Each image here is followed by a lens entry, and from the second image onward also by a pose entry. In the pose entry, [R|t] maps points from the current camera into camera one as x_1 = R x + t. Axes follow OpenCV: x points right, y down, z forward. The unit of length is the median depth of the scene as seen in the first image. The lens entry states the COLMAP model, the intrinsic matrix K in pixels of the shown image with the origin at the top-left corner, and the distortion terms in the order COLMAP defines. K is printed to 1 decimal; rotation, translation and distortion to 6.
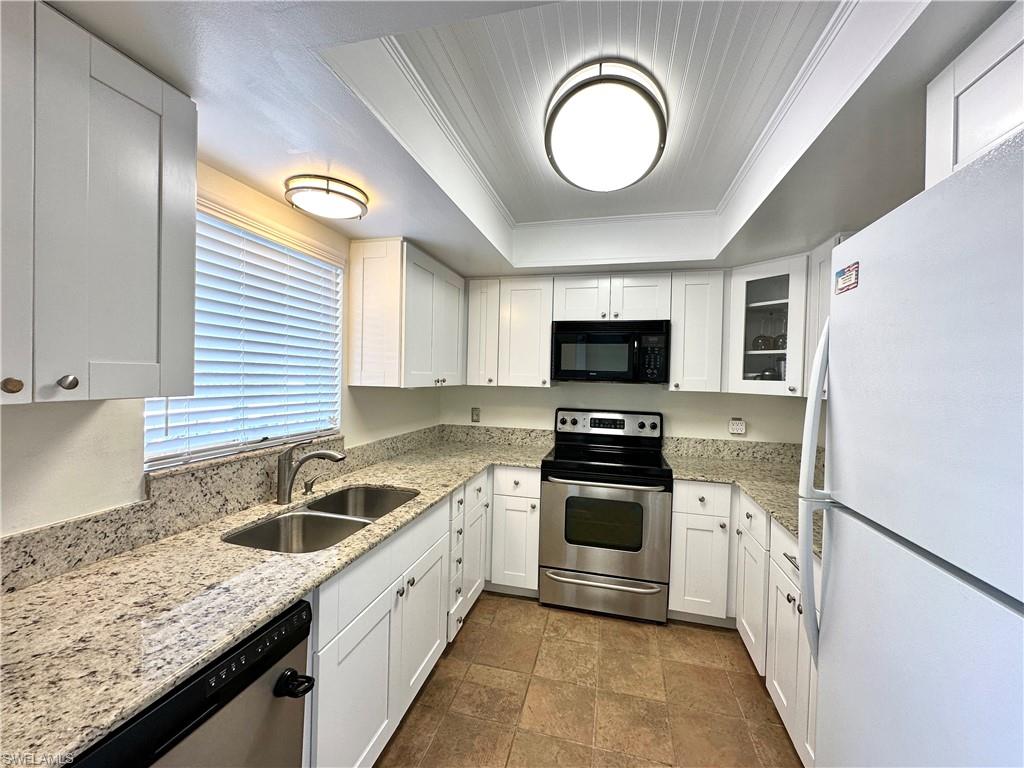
lens RADIAL K [[409.0, 0, 512.0], [0, 409.0, 384.0], [0, 0, 1]] dist [-0.001951, 0.000665]
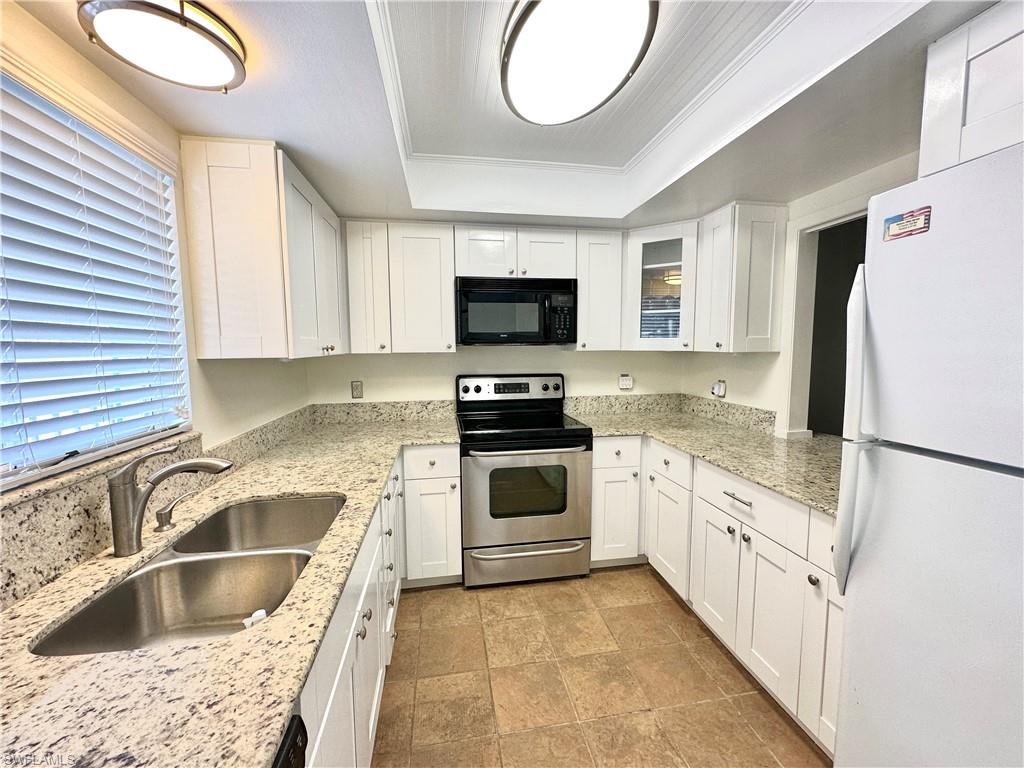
lens RADIAL K [[409.0, 0, 512.0], [0, 409.0, 384.0], [0, 0, 1]] dist [-0.001951, 0.000665]
pose [[0.914138, -0.068507, 0.399572, -0.184338], [0.036639, 0.995546, 0.086864, 0.005018], [-0.403743, -0.064766, 0.912577, 0.159422]]
